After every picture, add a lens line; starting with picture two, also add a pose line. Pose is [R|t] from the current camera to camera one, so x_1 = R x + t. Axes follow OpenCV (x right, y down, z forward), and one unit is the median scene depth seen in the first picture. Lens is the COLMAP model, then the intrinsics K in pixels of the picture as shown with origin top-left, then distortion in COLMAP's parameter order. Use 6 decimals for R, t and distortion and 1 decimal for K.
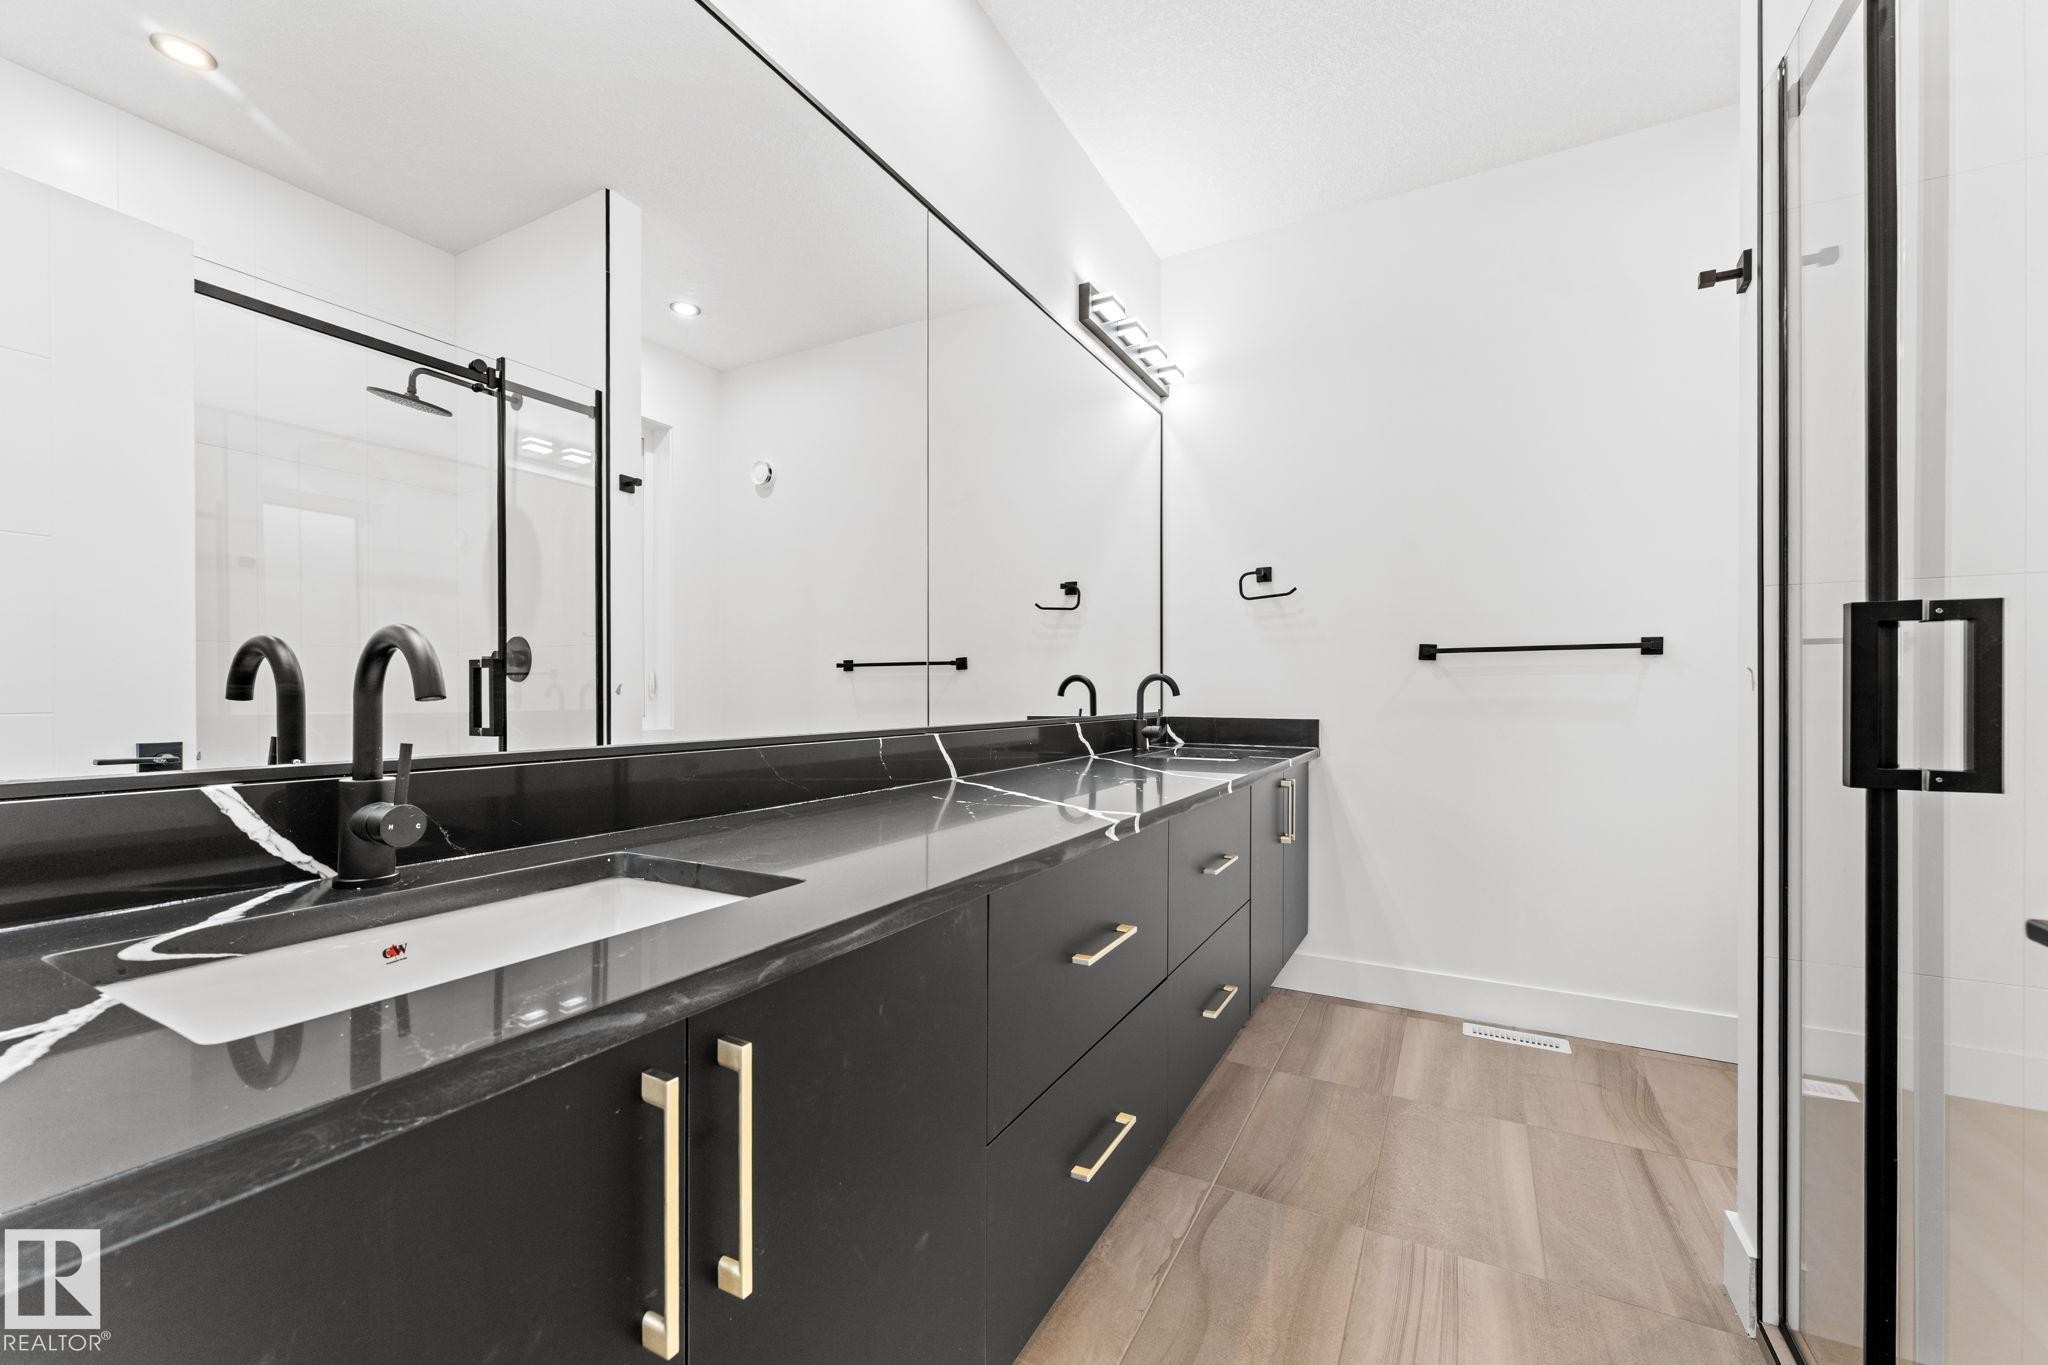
lens RADIAL K [[845.3, 0, 1034.1], [0, 845.3, 677.1], [0, 0, 1]] dist [-0.000939, -0.000053]
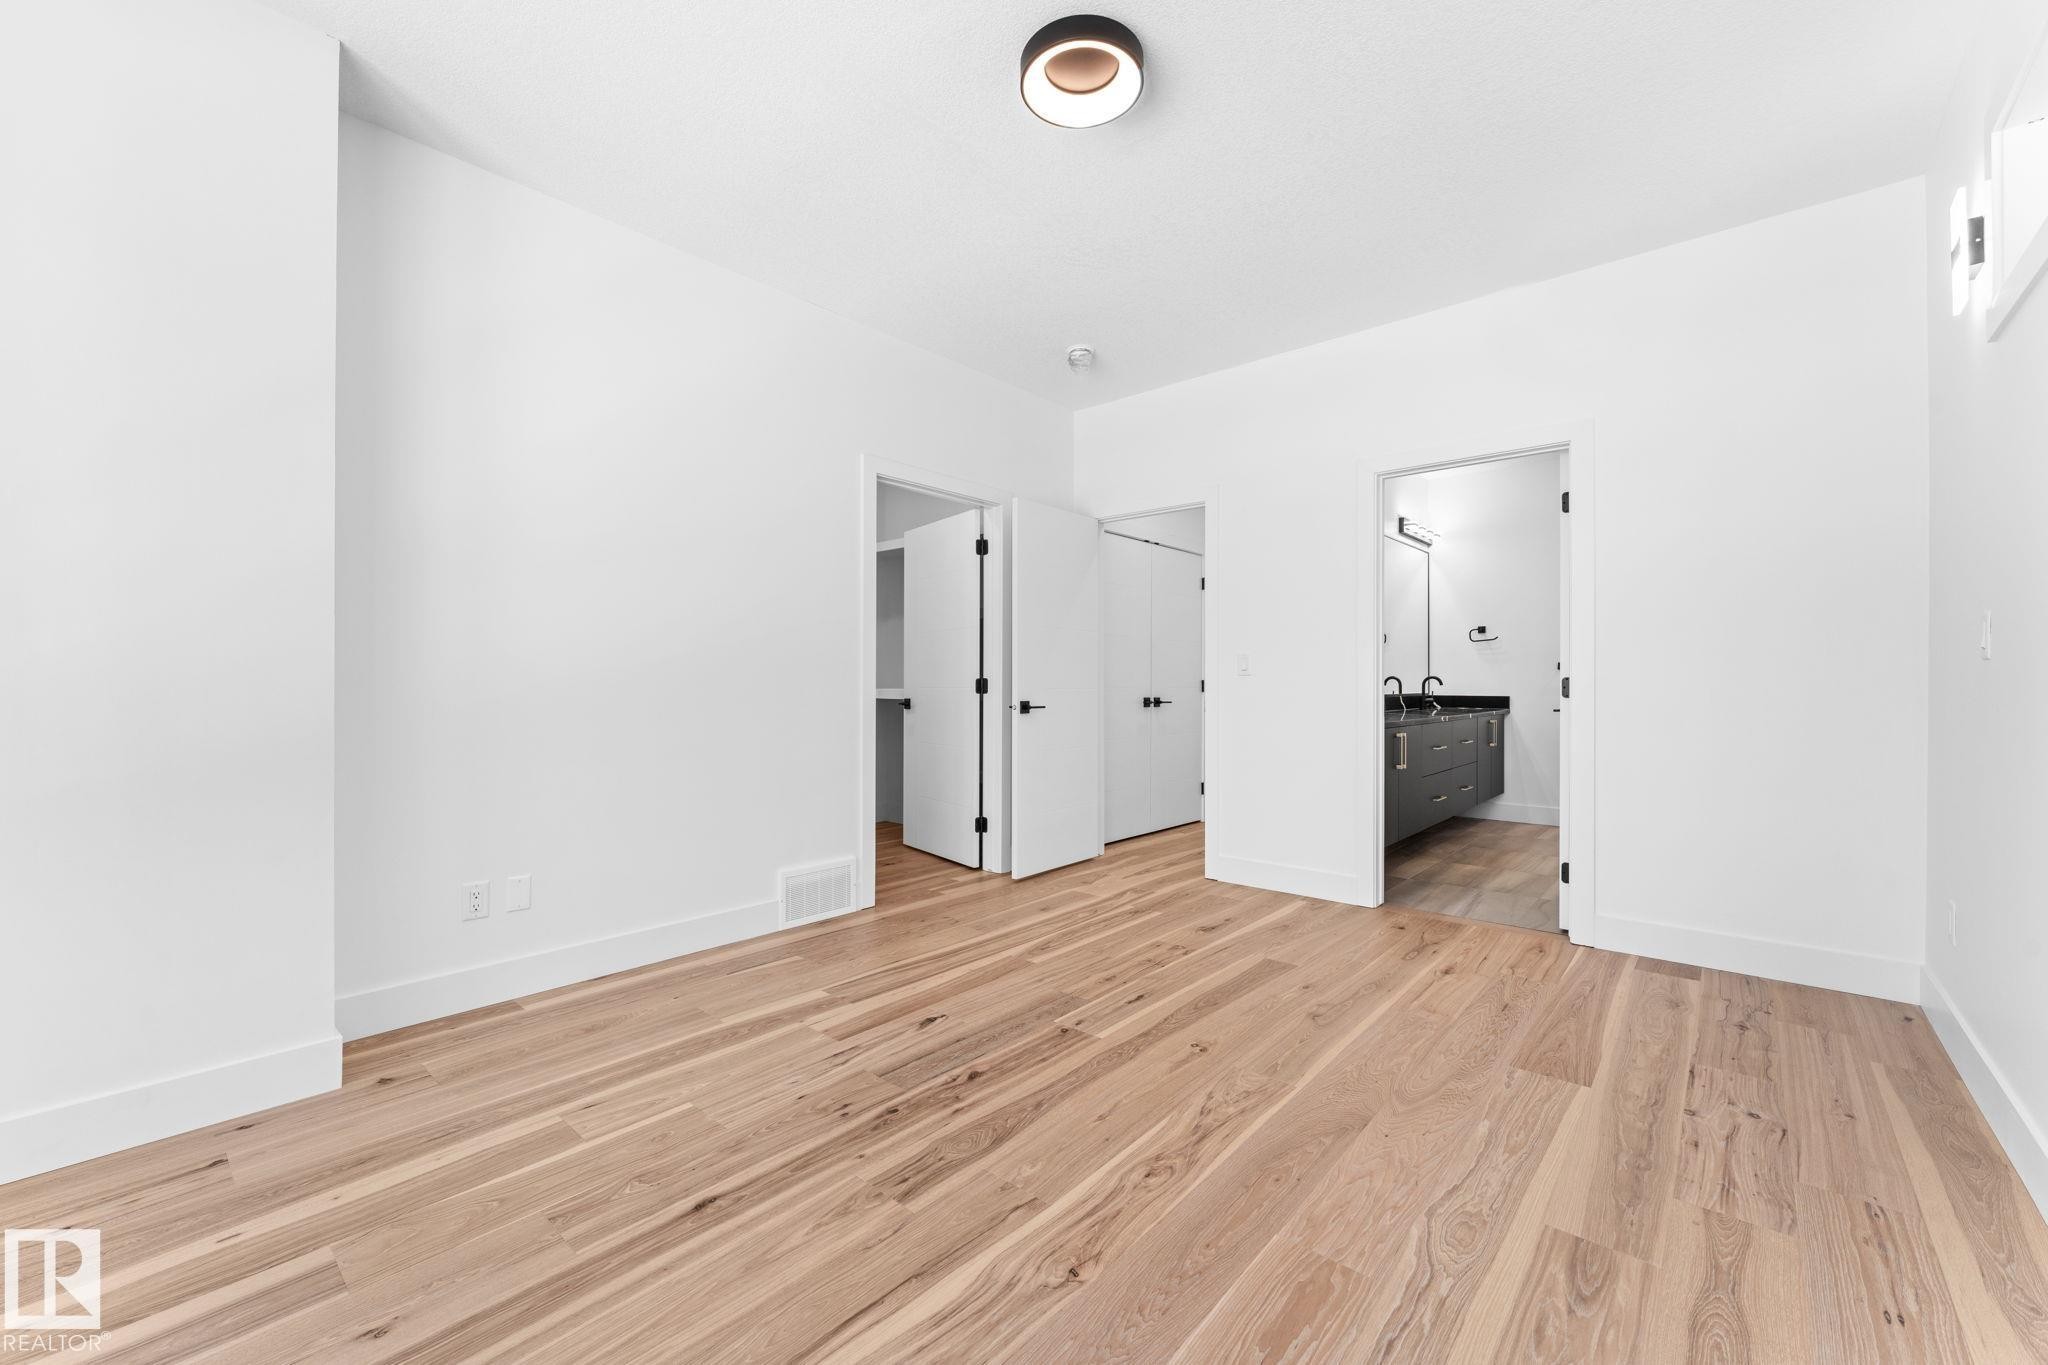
lens RADIAL K [[845.3, 0, 1034.1], [0, 845.3, 677.1], [0, 0, 1]] dist [-0.000939, -0.000053]
pose [[0.975641, -0.006137, -0.219290, -0.442647], [0.009175, 0.999875, 0.012838, -0.045050], [0.219183, -0.014537, 0.975575, -1.619416]]
